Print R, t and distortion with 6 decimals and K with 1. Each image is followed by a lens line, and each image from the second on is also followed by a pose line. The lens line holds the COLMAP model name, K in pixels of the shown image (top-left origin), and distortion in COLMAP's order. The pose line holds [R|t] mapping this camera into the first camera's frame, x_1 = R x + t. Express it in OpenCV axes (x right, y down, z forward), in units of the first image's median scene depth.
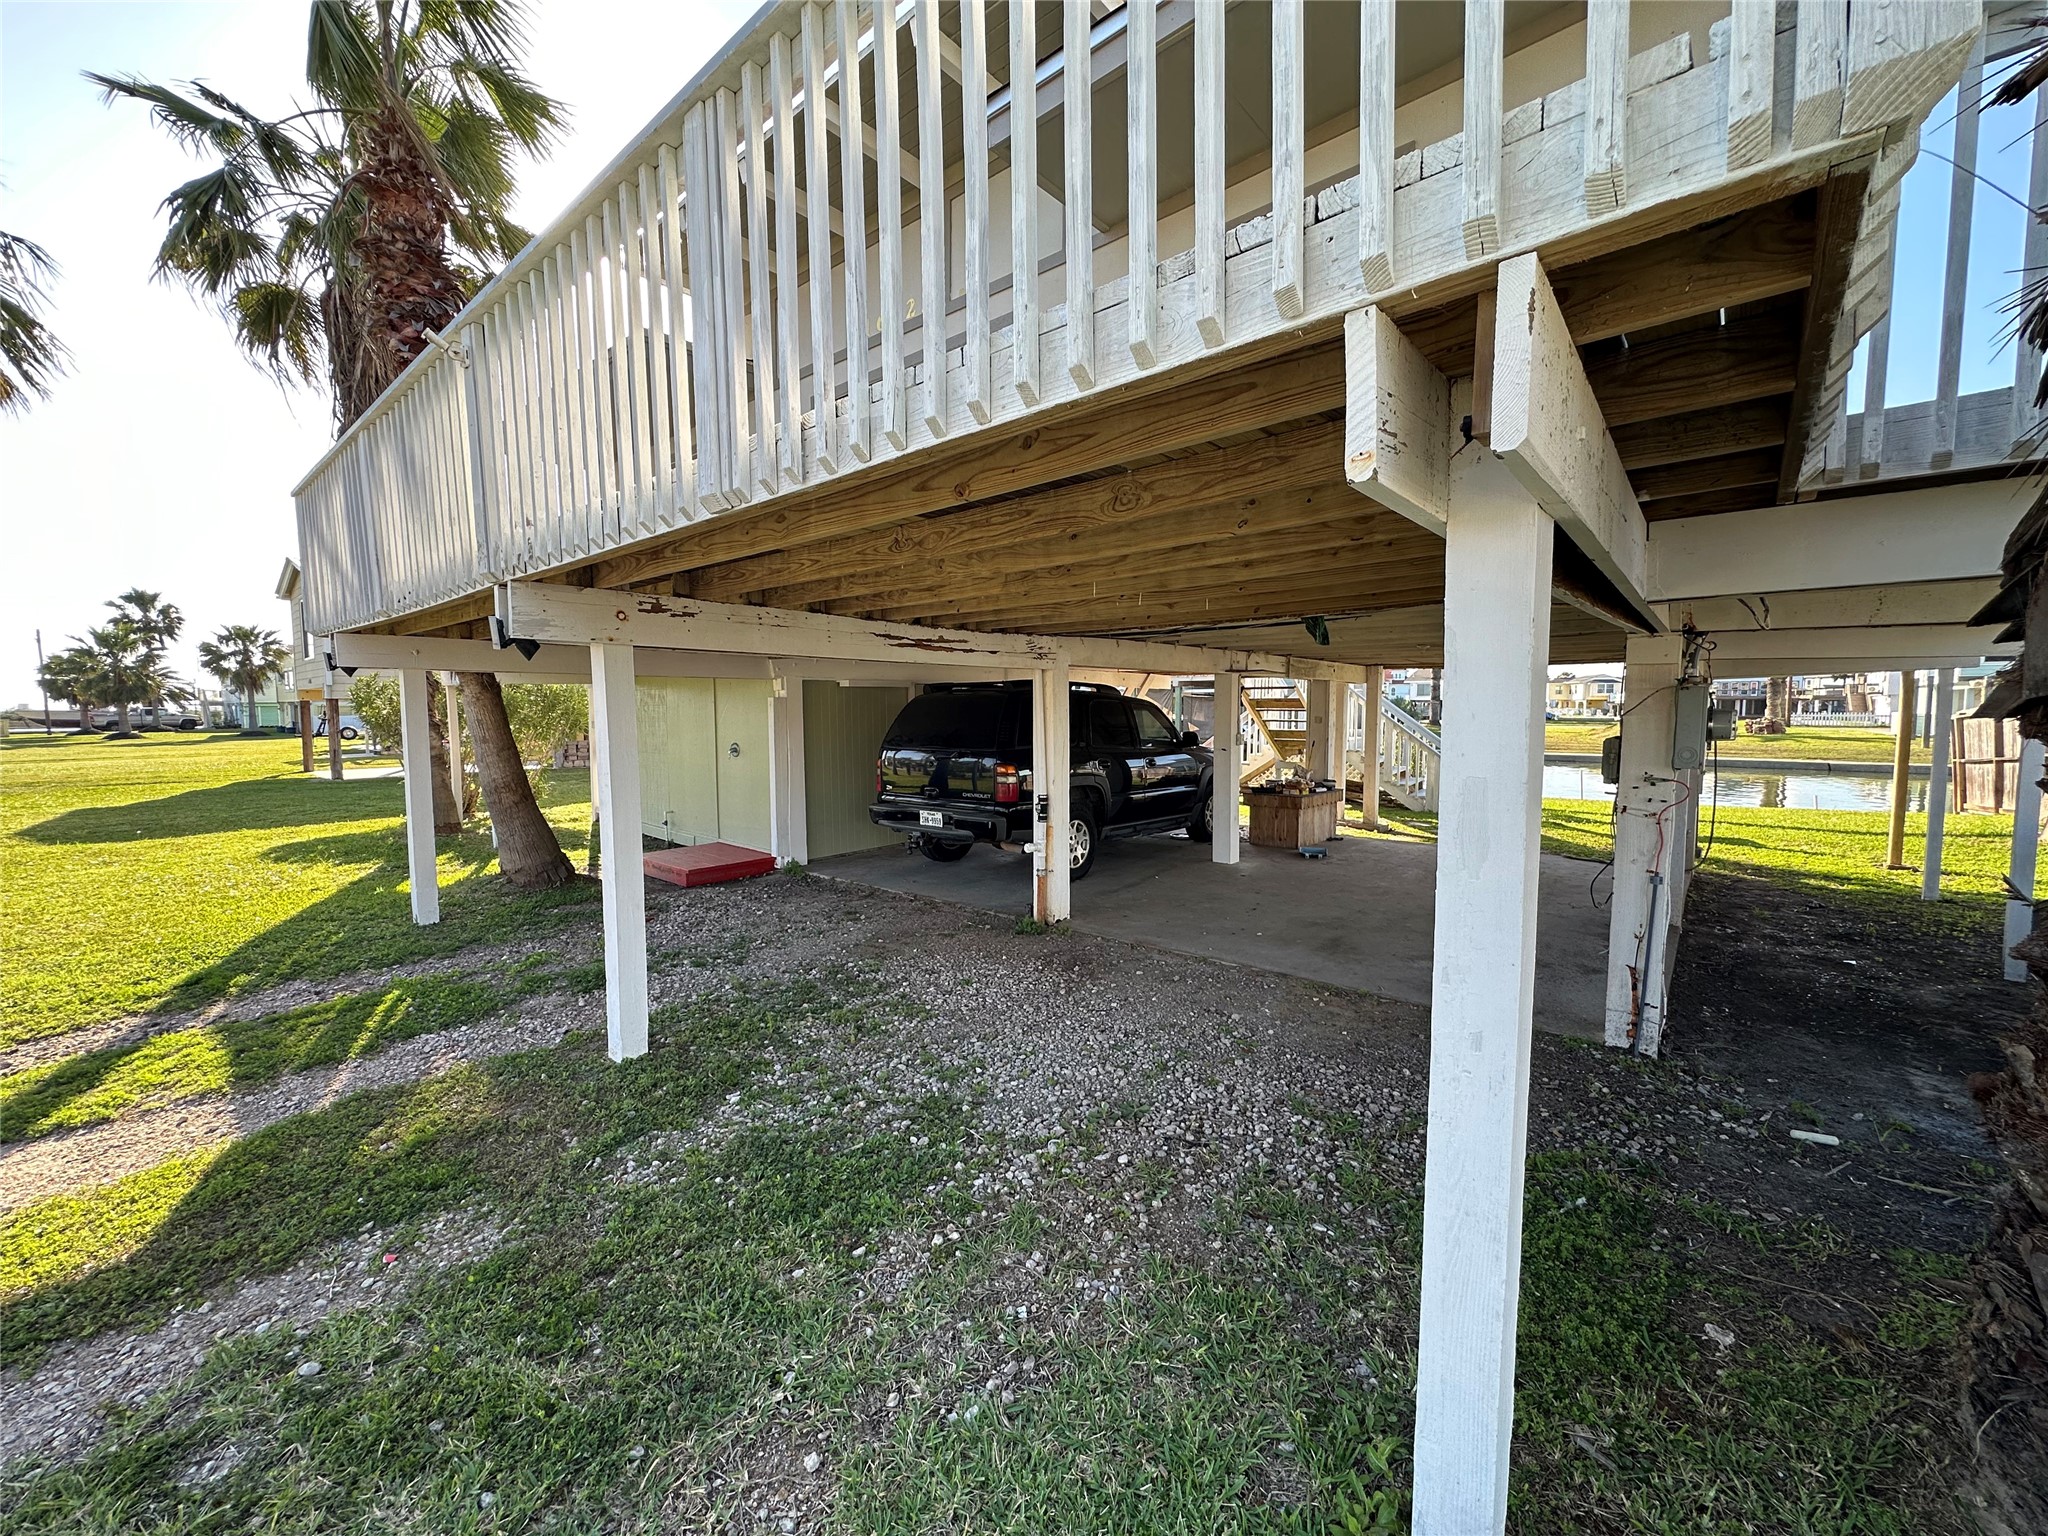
lens RADIAL K [[816.0, 0, 1023.7], [0, 816.0, 765.4], [0, 0, 1]] dist [-0.003668, 0.000483]
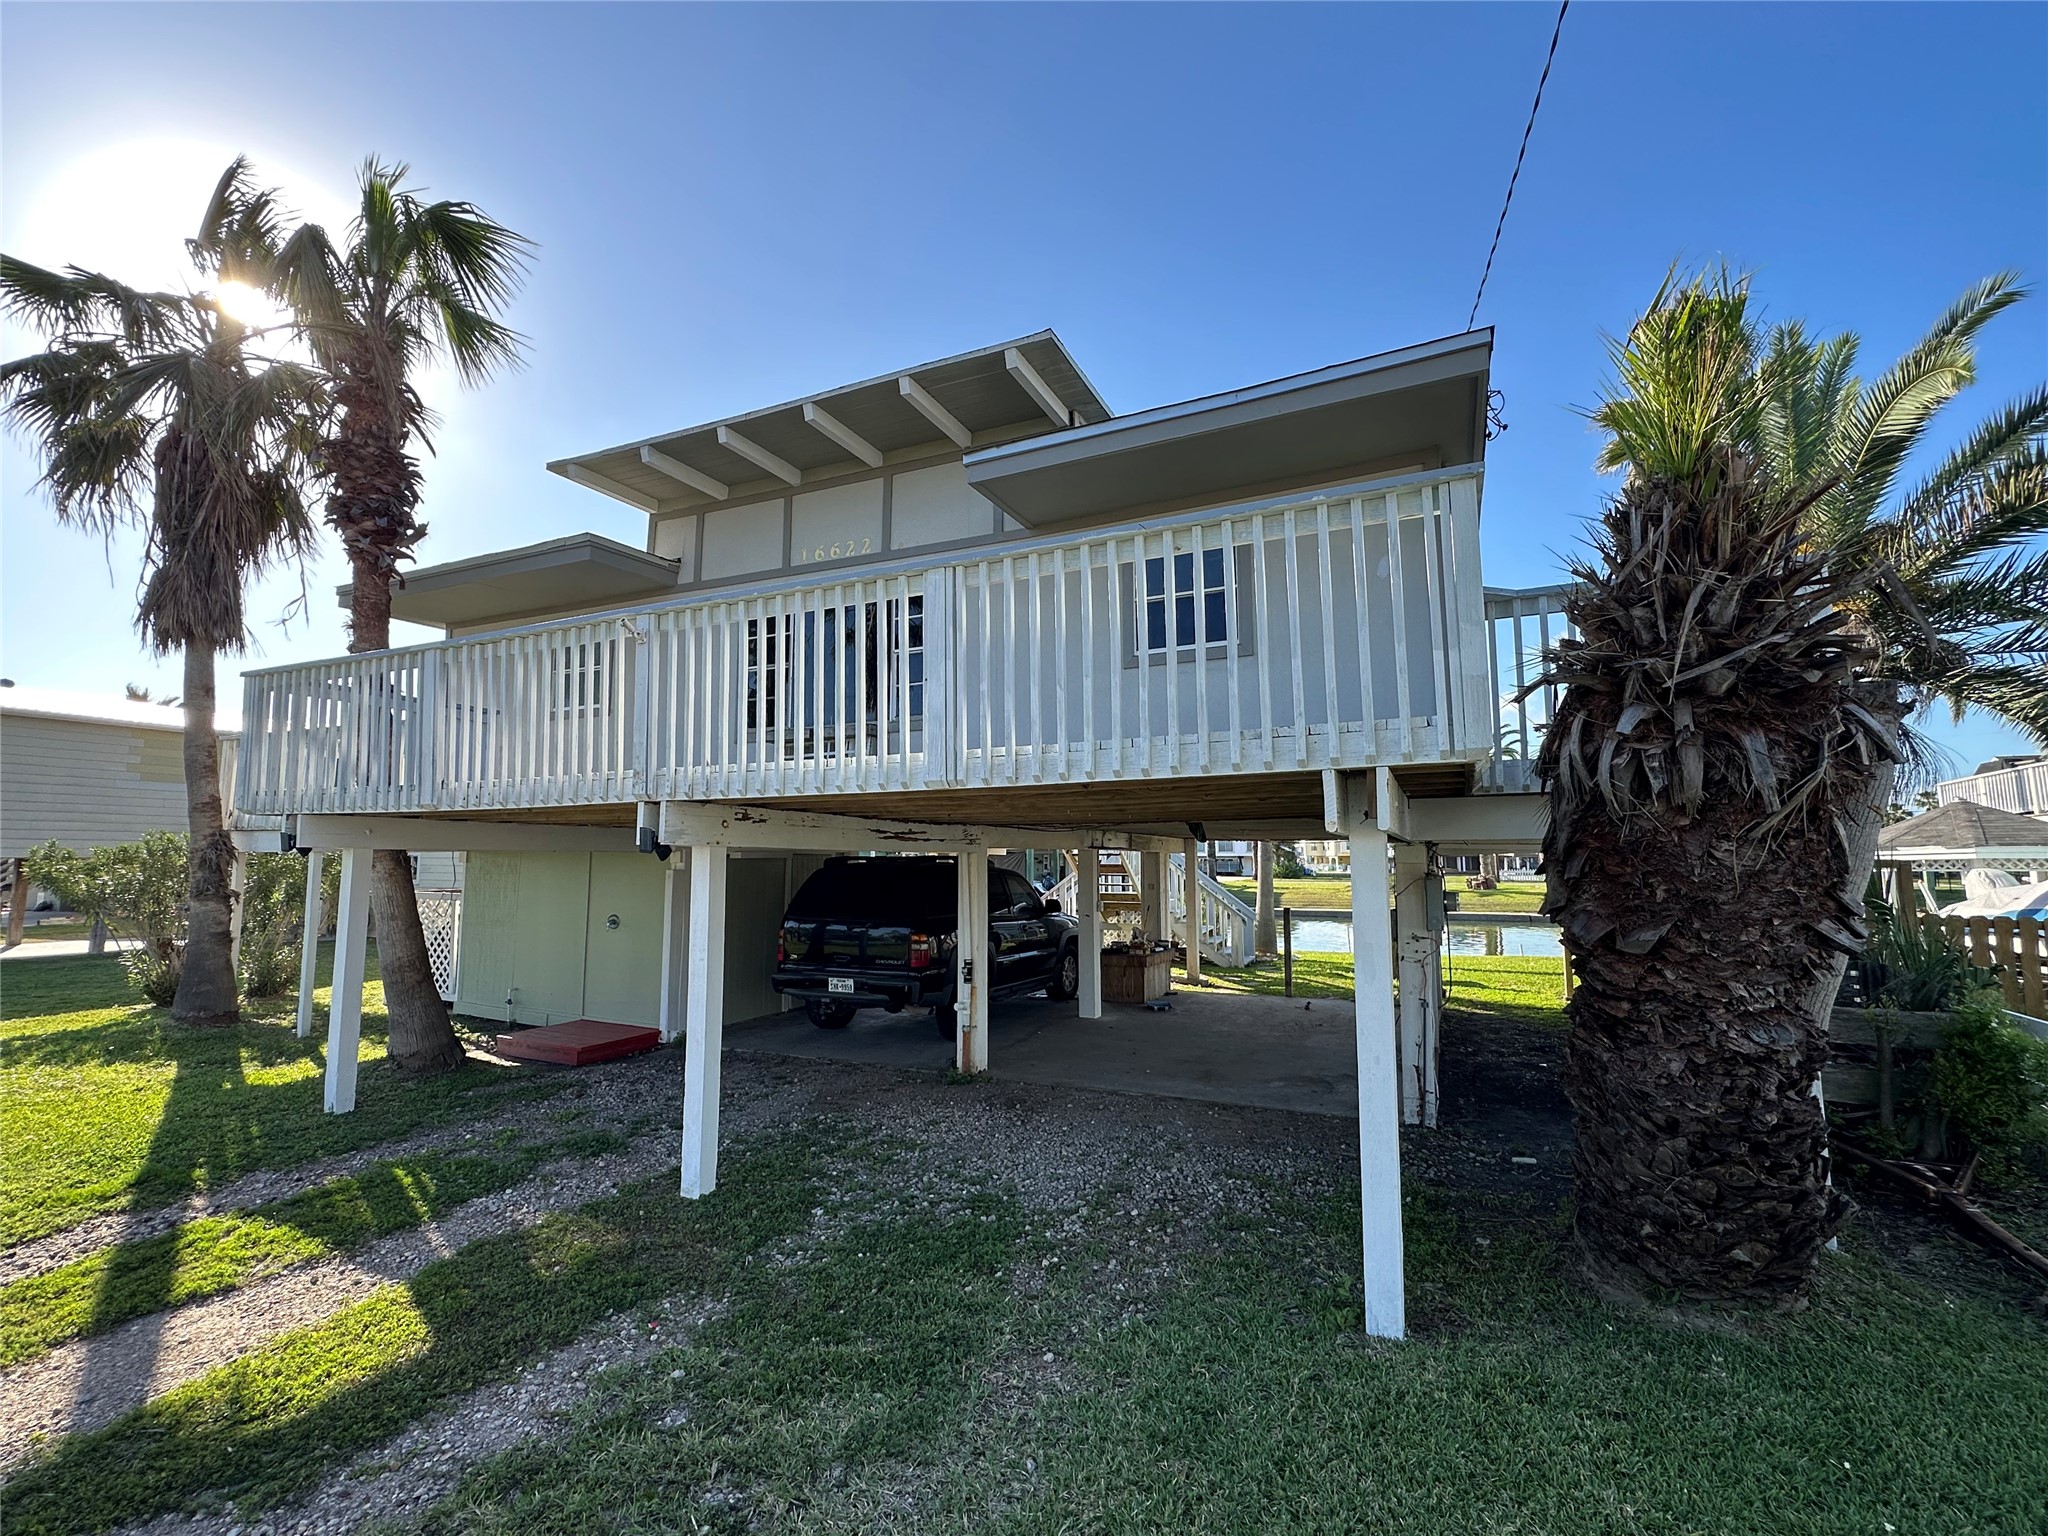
lens RADIAL K [[907.9, 0, 1020.8], [0, 907.9, 767.4], [0, 0, 1]] dist [-0.003857, 0.000666]
pose [[0.963544, 0.030165, 0.265844, -0.368919], [0.016035, 0.985327, -0.169921, -0.018118], [-0.267069, 0.167989, 0.948922, -0.428051]]
